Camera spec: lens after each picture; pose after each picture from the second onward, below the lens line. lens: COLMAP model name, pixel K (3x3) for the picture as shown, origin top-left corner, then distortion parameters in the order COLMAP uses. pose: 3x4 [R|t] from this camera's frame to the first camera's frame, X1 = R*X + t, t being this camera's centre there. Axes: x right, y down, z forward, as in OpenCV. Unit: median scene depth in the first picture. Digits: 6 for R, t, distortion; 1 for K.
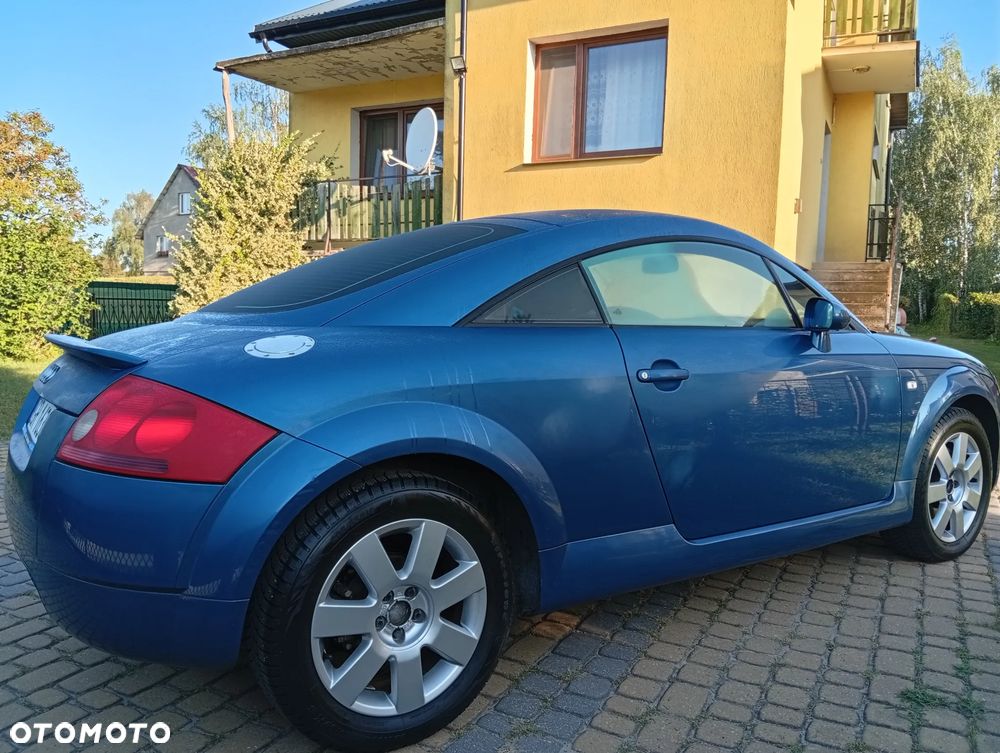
lens RADIAL K [[759.7, 0, 503.5], [0, 759.7, 382.4], [0, 0, 1]] dist [0.084434, -0.178732]
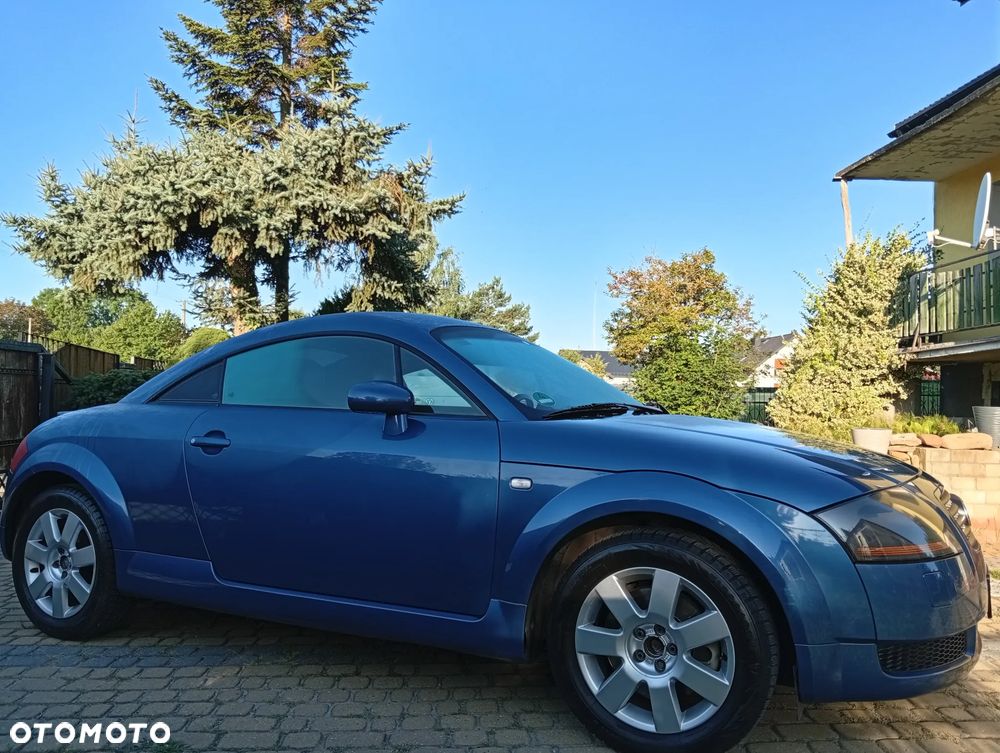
lens RADIAL K [[755.3, 0, 499.8], [0, 755.3, 396.8], [0, 0, 1]] dist [0.084992, -0.177935]
pose [[0.538552, -0.011515, -0.842513, 1.163129], [-0.090080, 0.993389, -0.071158, -0.028659], [0.837763, 0.114215, 0.533955, 0.523950]]
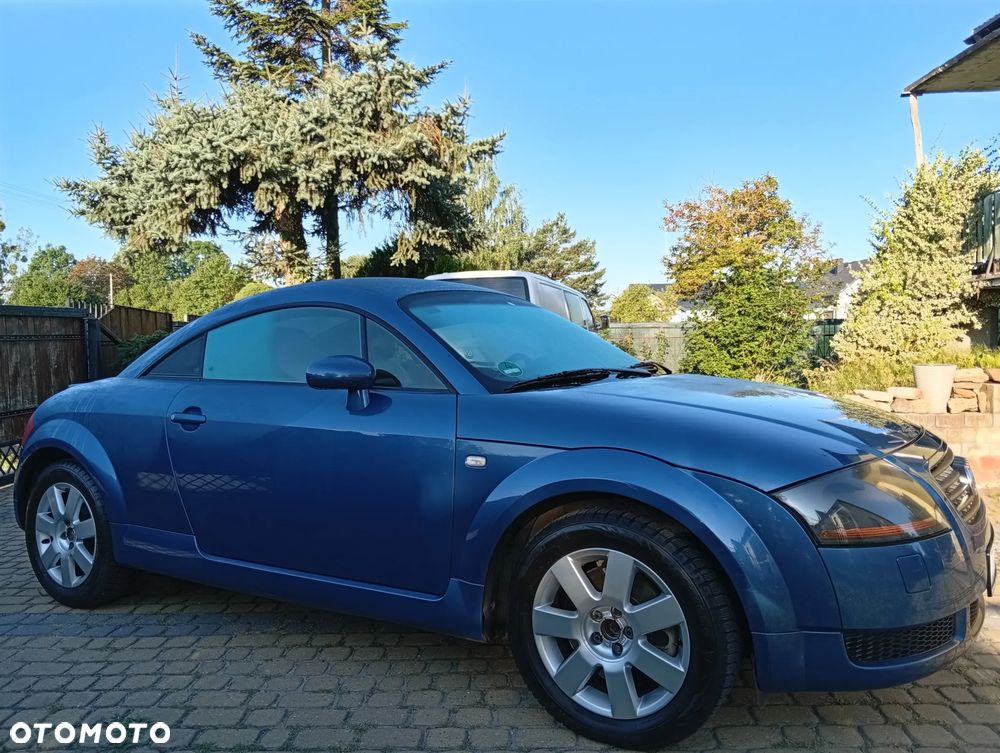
lens RADIAL K [[756.0, 0, 500.4], [0, 756.0, 387.6], [0, 0, 1]] dist [0.085813, -0.180997]
pose [[0.459718, 0.032411, -0.887473, 1.192749], [-0.062734, 0.998022, 0.003951, -0.074574], [0.885846, 0.053859, 0.460842, 0.641373]]
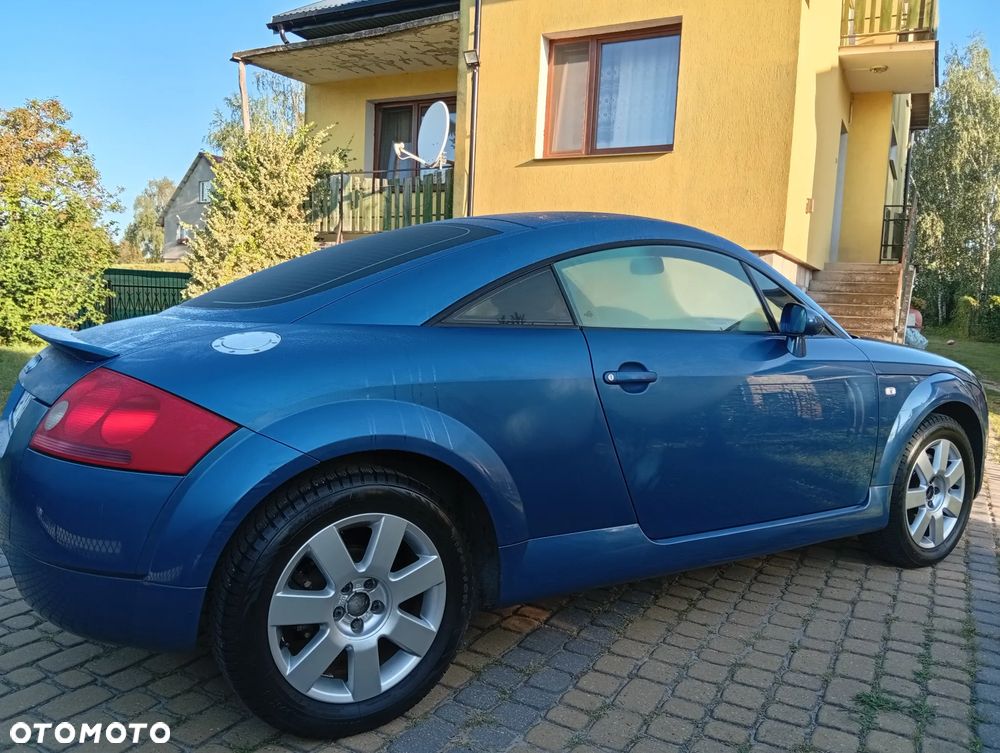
lens RADIAL K [[759.7, 0, 503.5], [0, 759.7, 382.4], [0, 0, 1]] dist [0.084434, -0.178732]
pose [[0.999585, 0.020966, -0.019776, 0.044730], [-0.020799, 0.999746, 0.008622, -0.005939], [0.019952, -0.008207, 0.999767, -0.014507]]
